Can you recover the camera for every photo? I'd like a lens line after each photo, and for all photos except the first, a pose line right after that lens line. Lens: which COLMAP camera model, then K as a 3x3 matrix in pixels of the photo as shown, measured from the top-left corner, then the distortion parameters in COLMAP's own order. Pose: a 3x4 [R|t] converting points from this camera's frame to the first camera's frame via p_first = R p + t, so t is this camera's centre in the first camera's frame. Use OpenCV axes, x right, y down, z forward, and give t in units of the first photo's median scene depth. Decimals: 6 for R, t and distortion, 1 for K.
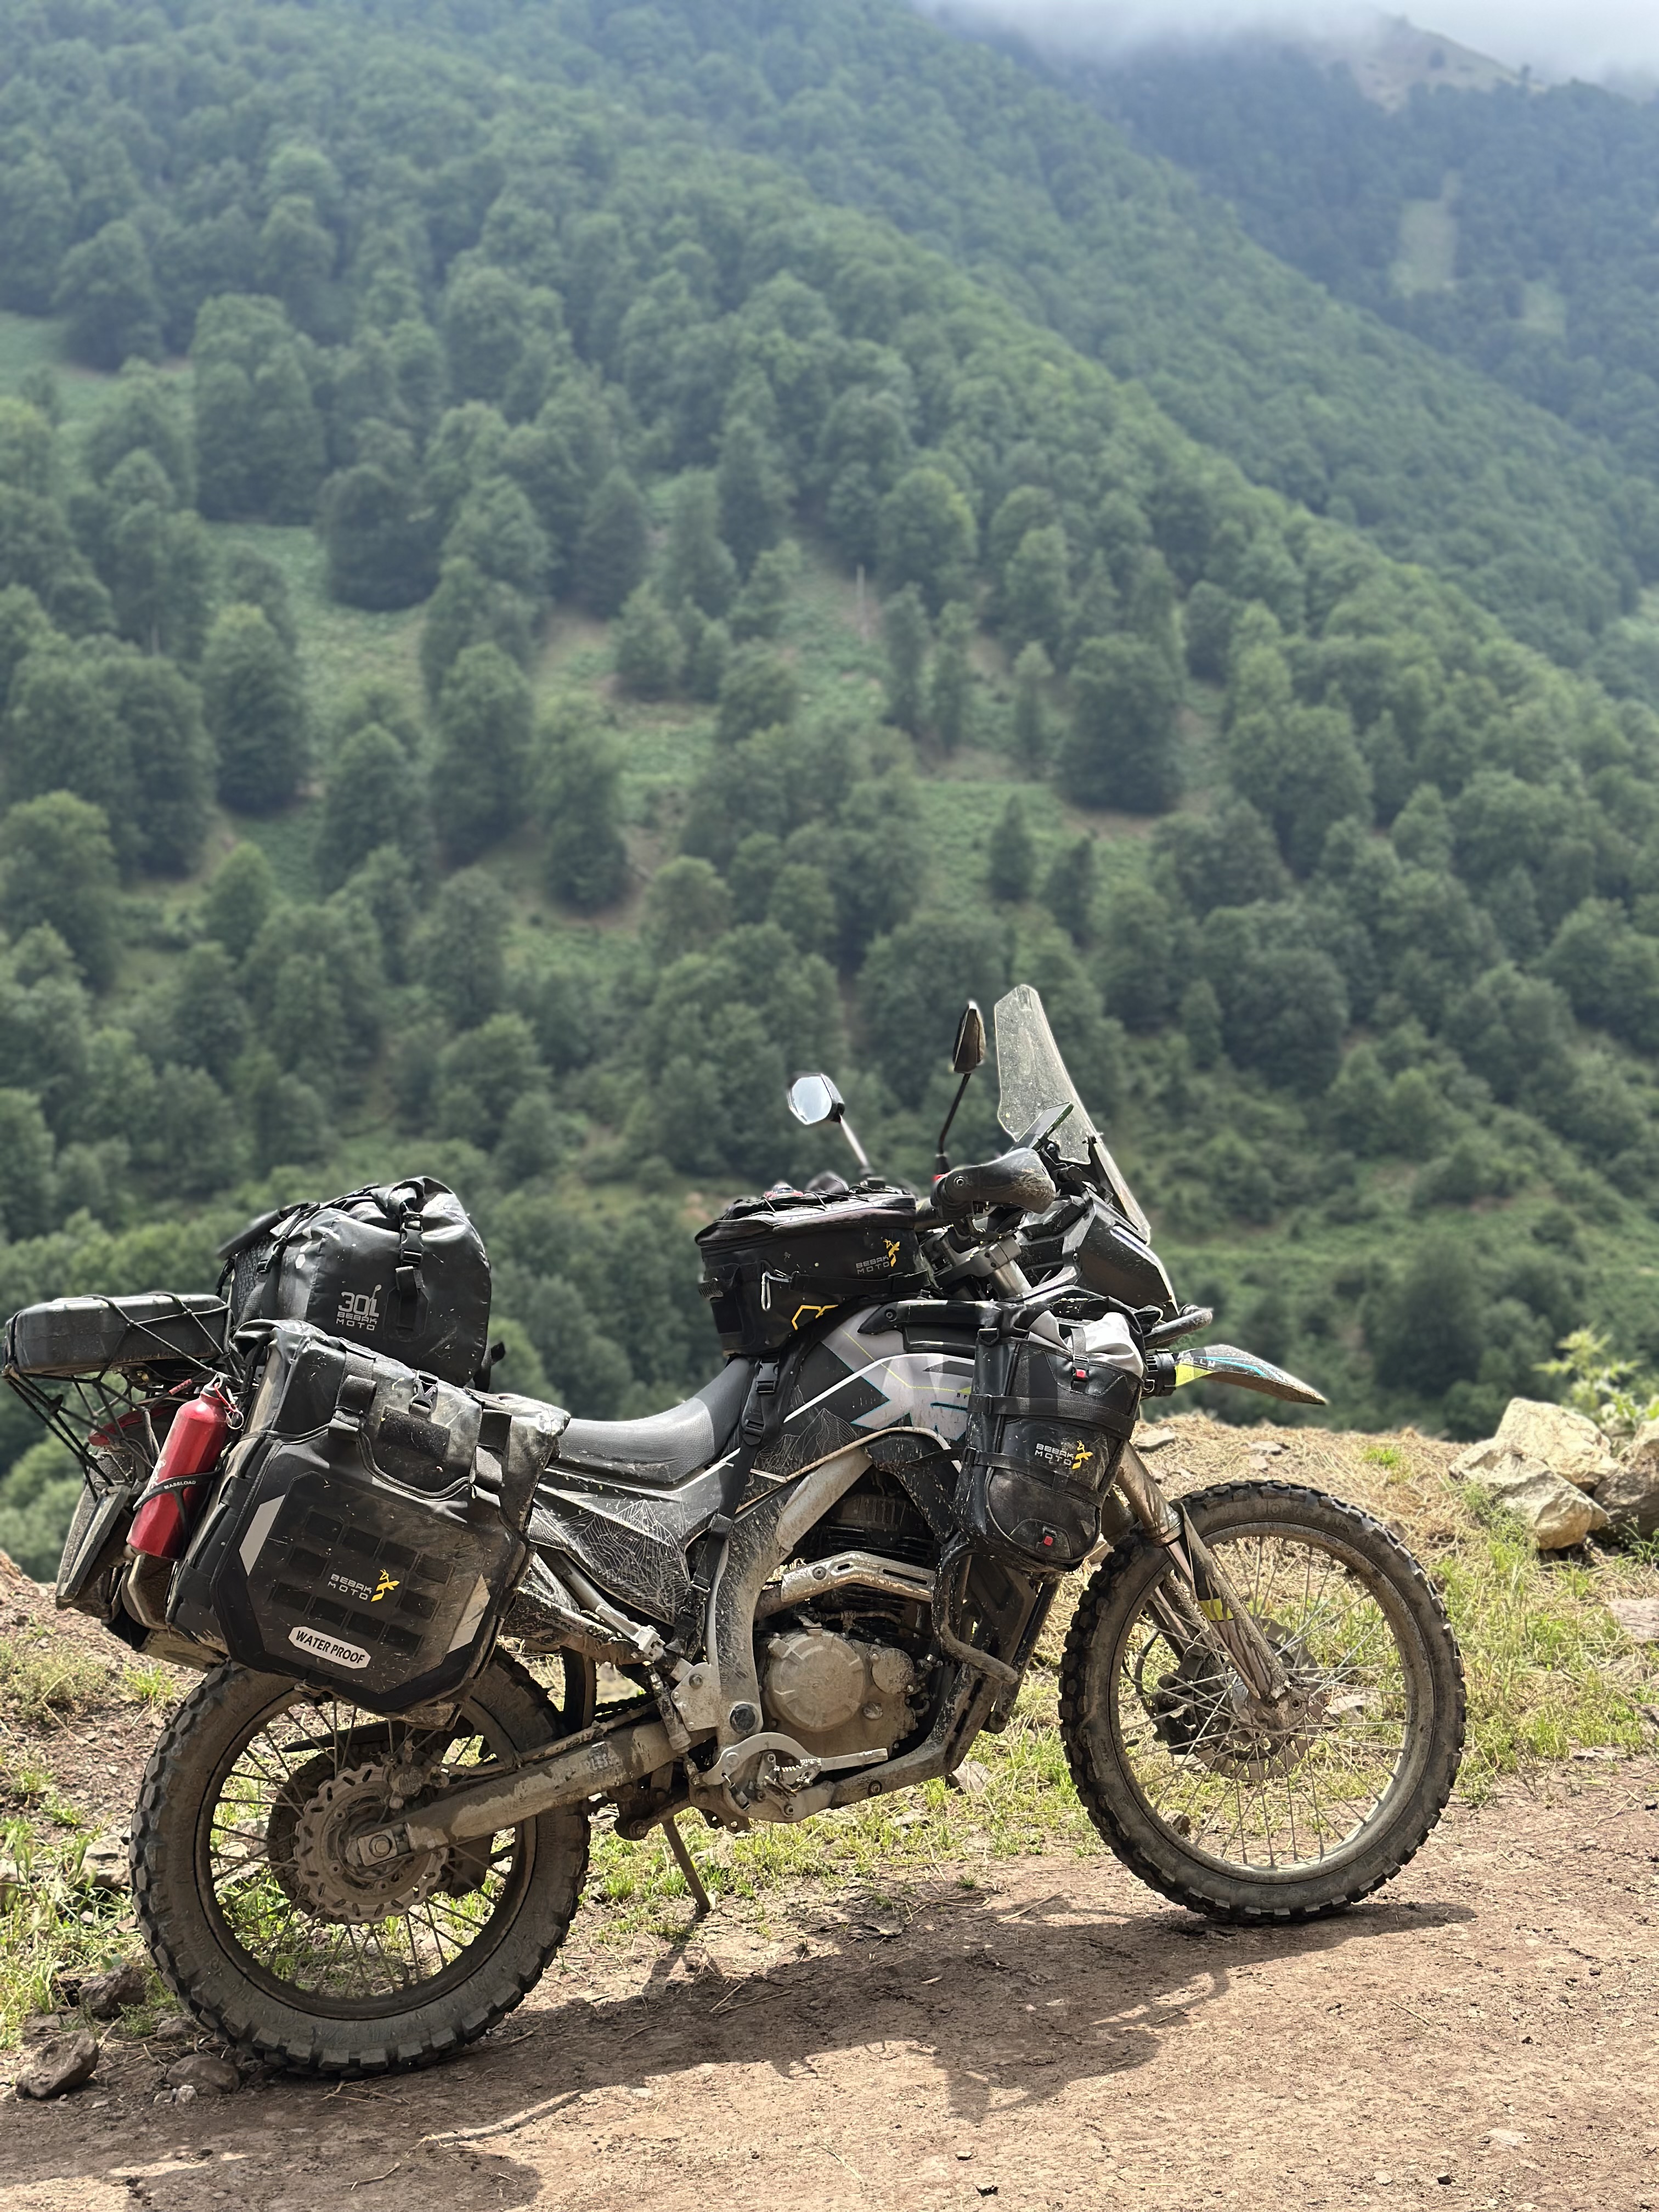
lens RADIAL K [[3067.5, 0, 829.5], [0, 3067.5, 1106.0], [0, 0, 1]] dist [0.153252, -0.076366]
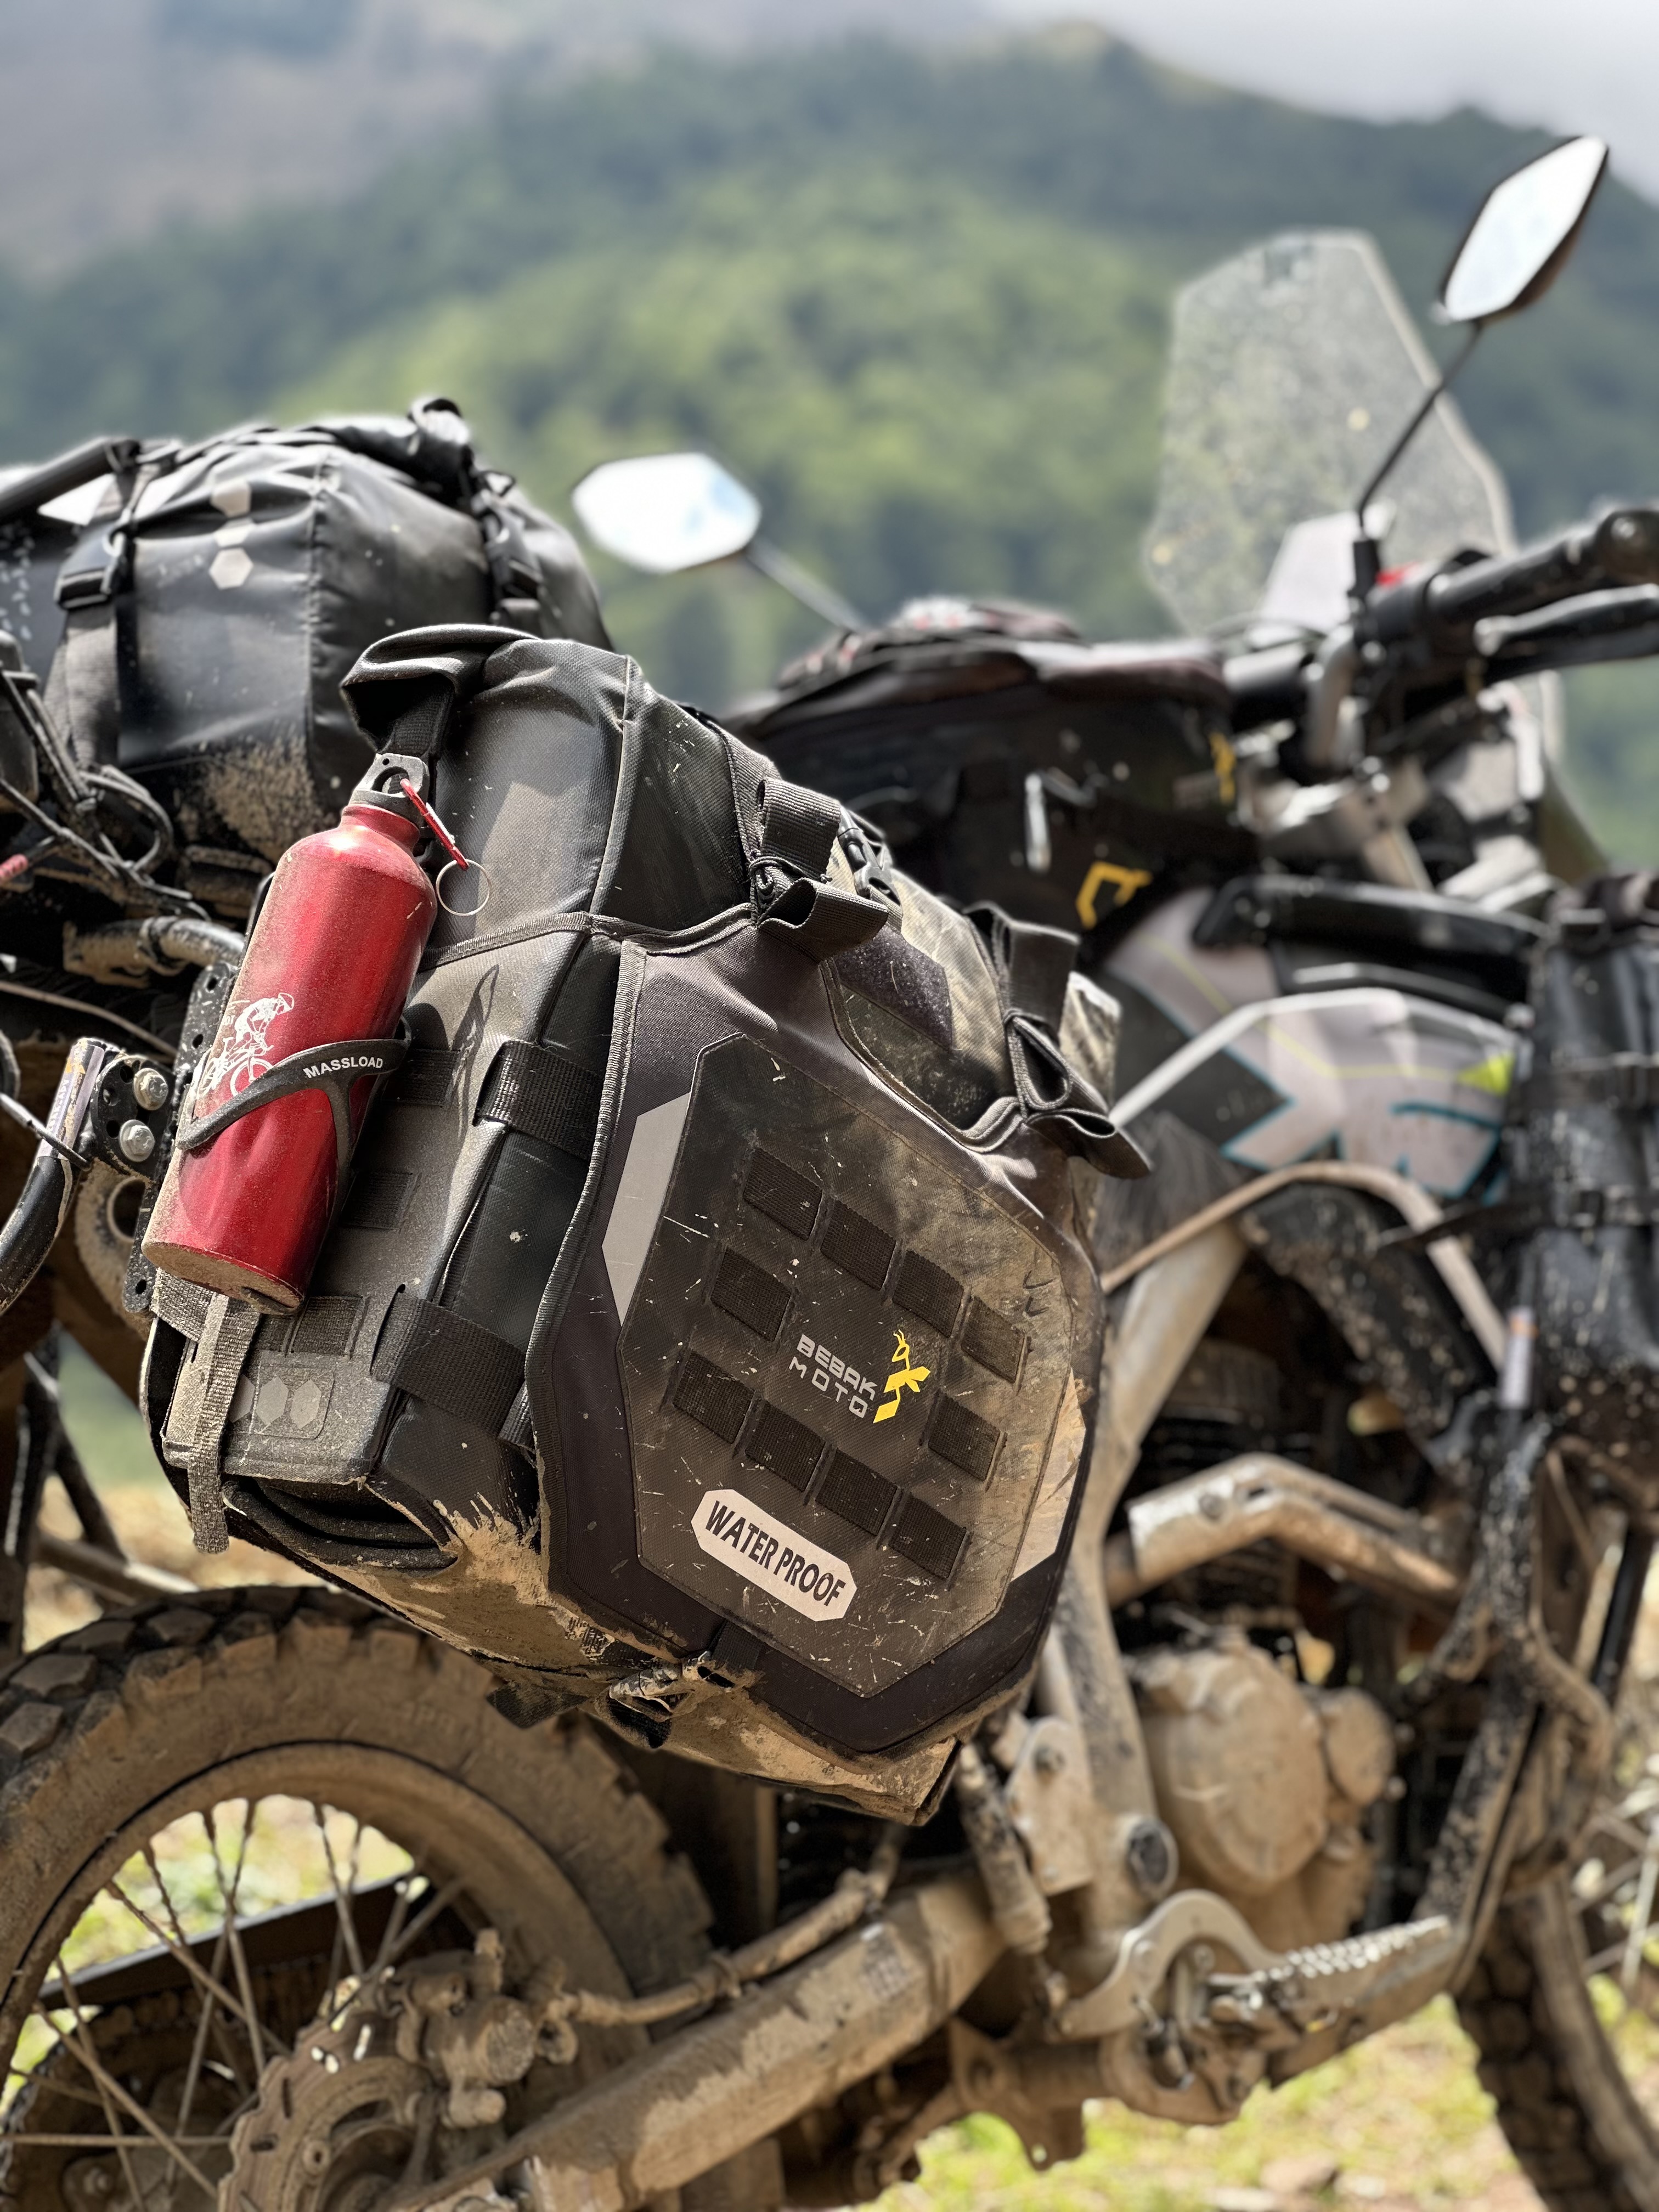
lens RADIAL K [[5069.3, 0, 827.7], [0, 5069.3, 840.2], [0, 0, 1]] dist [-0.318796, 3.742762]
pose [[0.859244, 0.060570, 0.507967, -0.399275], [-0.003045, 0.993554, -0.113319, 0.144604], [-0.511557, 0.095822, 0.853890, 0.469653]]
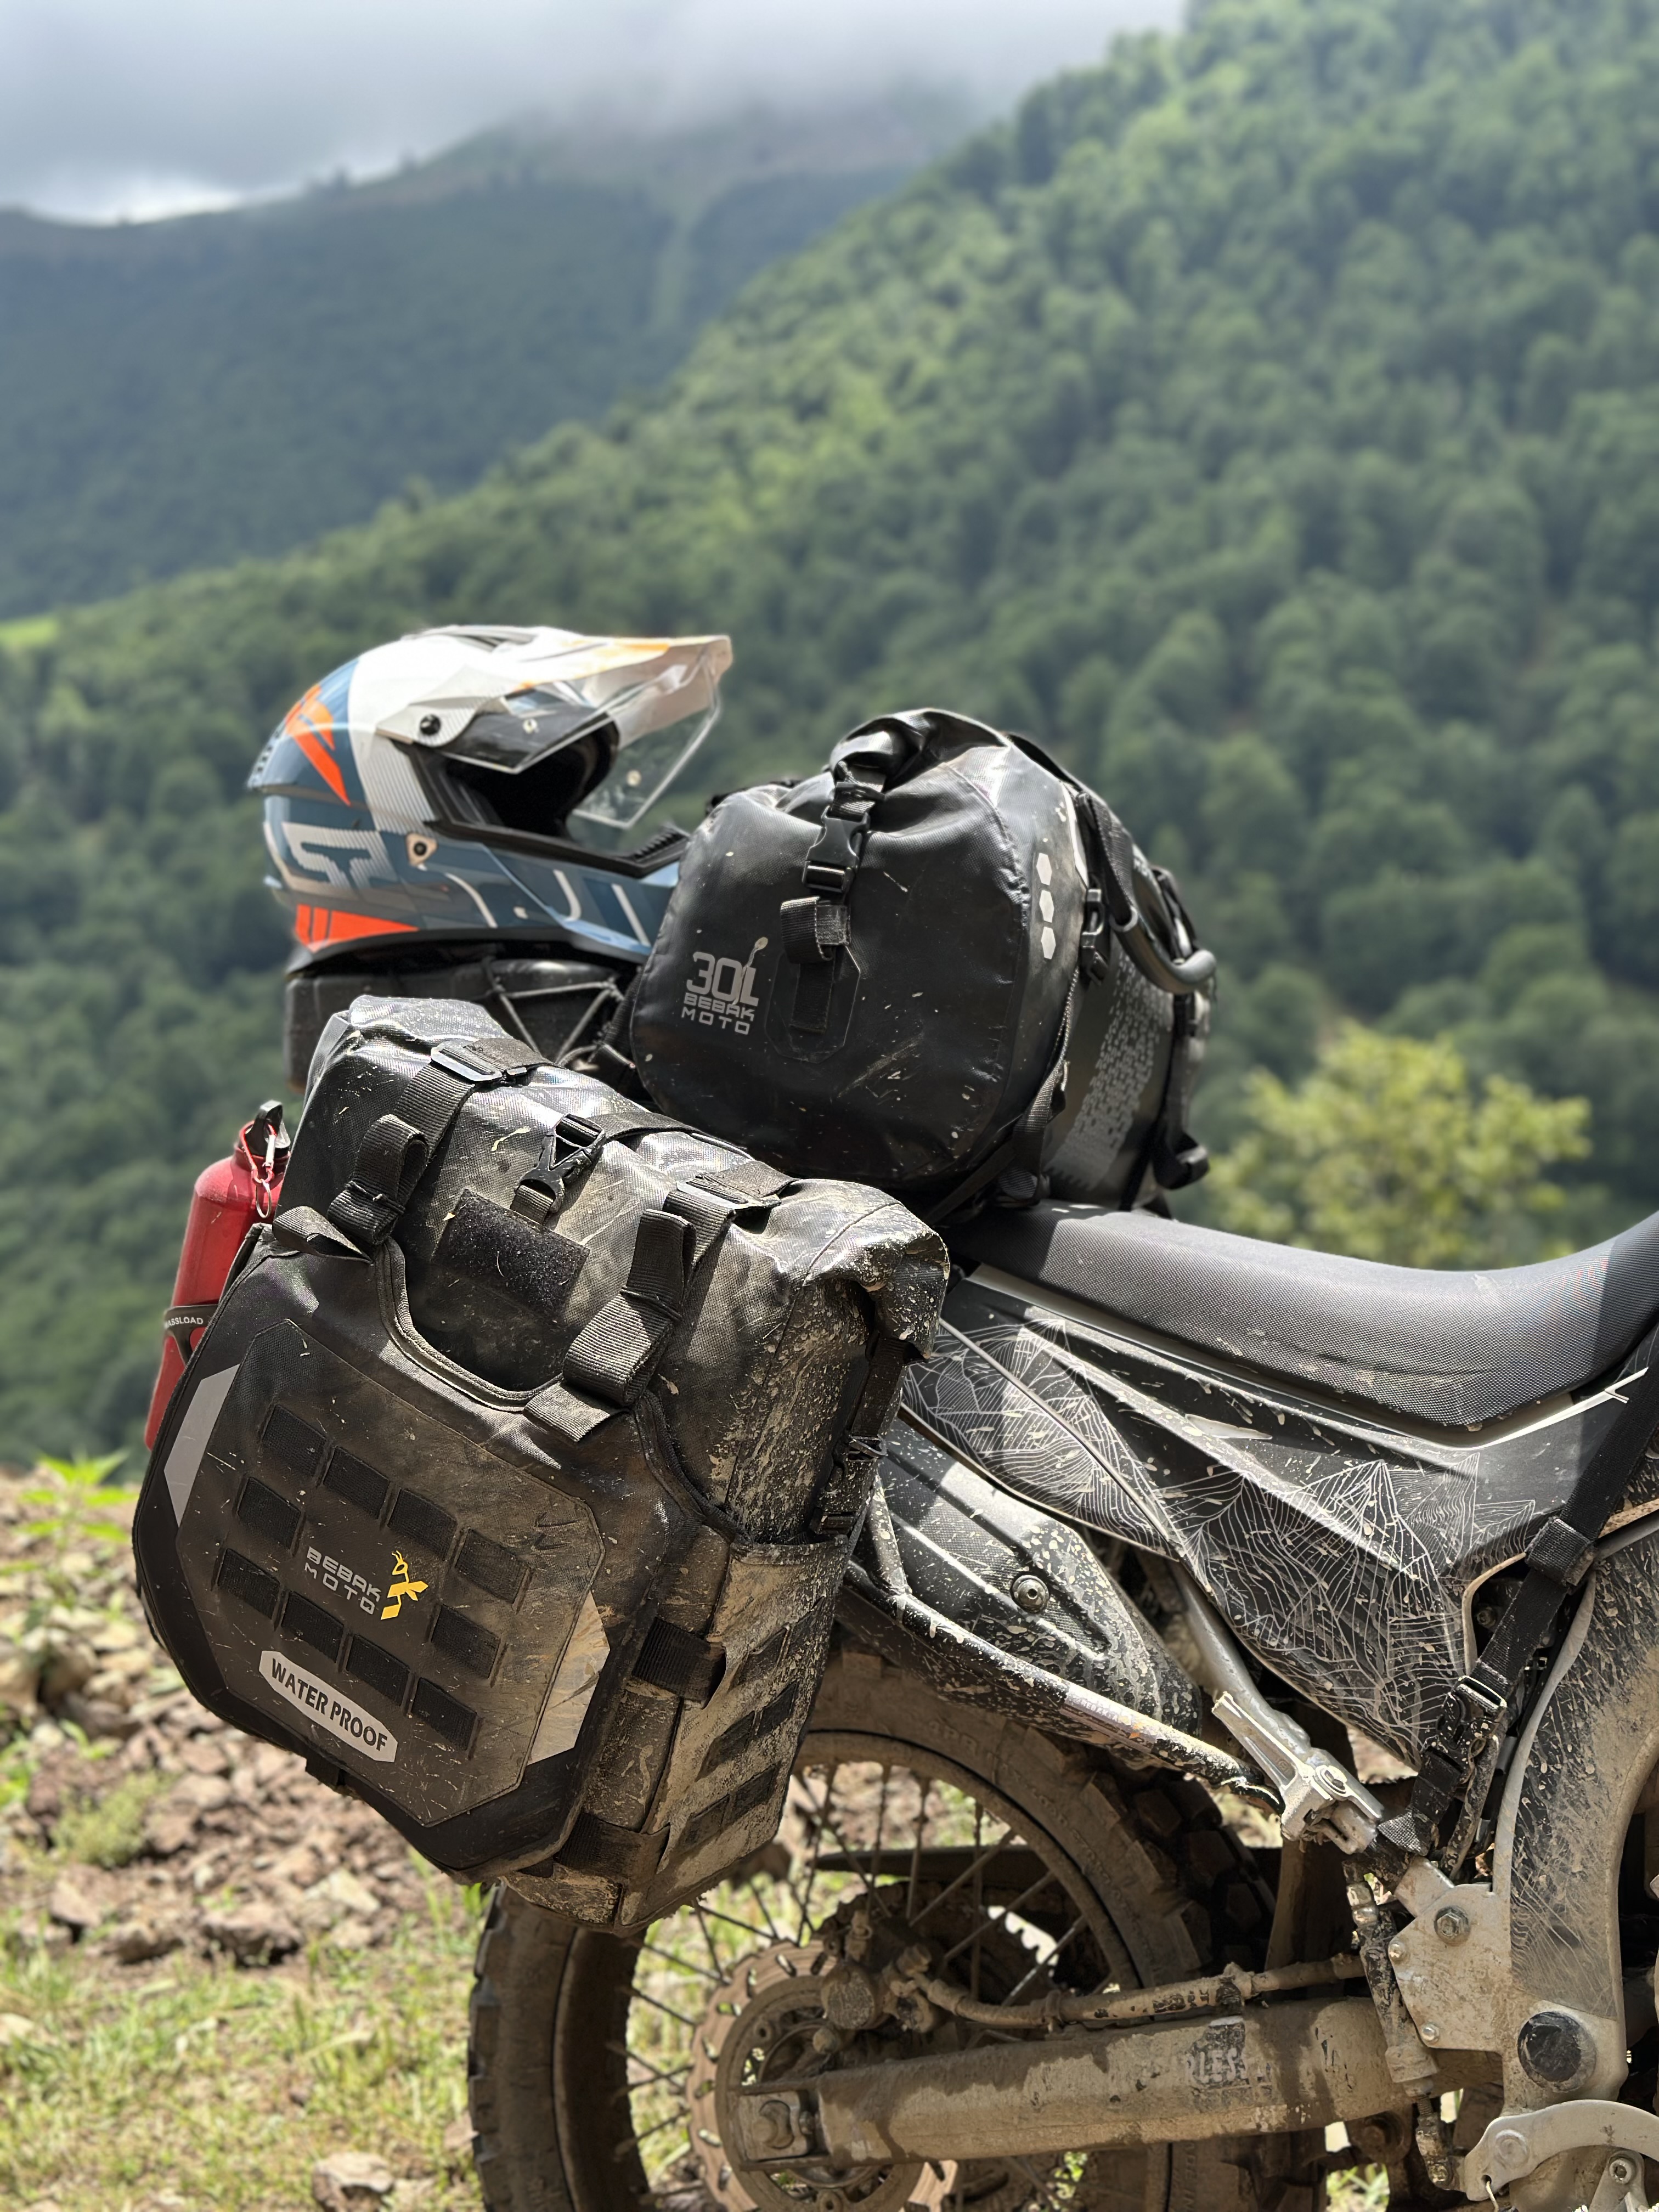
lens RADIAL K [[3067.5, 0, 829.5], [0, 3067.5, 1106.0], [0, 0, 1]] dist [0.153252, -0.076366]
pose [[0.667504, 0.029145, -0.744036, 0.203339], [0.017934, 0.998315, 0.055195, 0.057022], [0.744390, -0.050186, 0.665856, 0.683823]]
